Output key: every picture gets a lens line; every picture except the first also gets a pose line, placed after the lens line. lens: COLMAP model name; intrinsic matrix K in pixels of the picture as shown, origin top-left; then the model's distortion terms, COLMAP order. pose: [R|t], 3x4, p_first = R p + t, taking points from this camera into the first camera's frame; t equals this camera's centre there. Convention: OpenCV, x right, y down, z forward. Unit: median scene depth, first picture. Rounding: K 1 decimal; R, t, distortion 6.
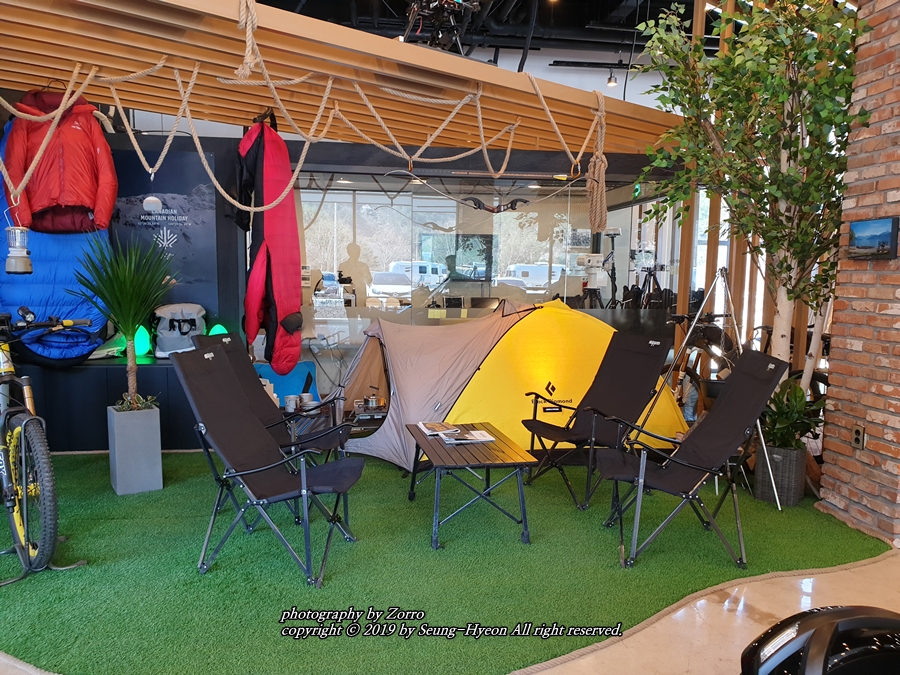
lens RADIAL K [[693.8, 0, 448.9], [0, 693.8, 346.5], [0, 0, 1]] dist [-0.001926, -0.002391]
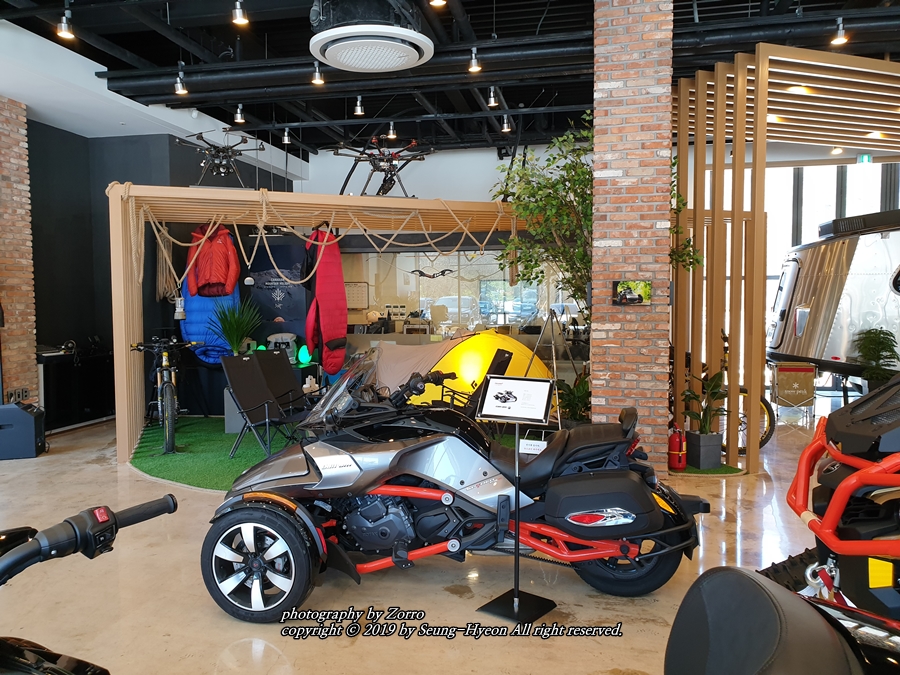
lens RADIAL K [[704.3, 0, 450.0], [0, 704.3, 337.5], [0, 0, 1]] dist [0.003687, 0.007141]
pose [[0.939549, -0.004633, -0.342382, 0.724135], [-0.013006, 0.998704, -0.049205, 0.035070], [0.342166, 0.050683, 0.938272, -0.592834]]
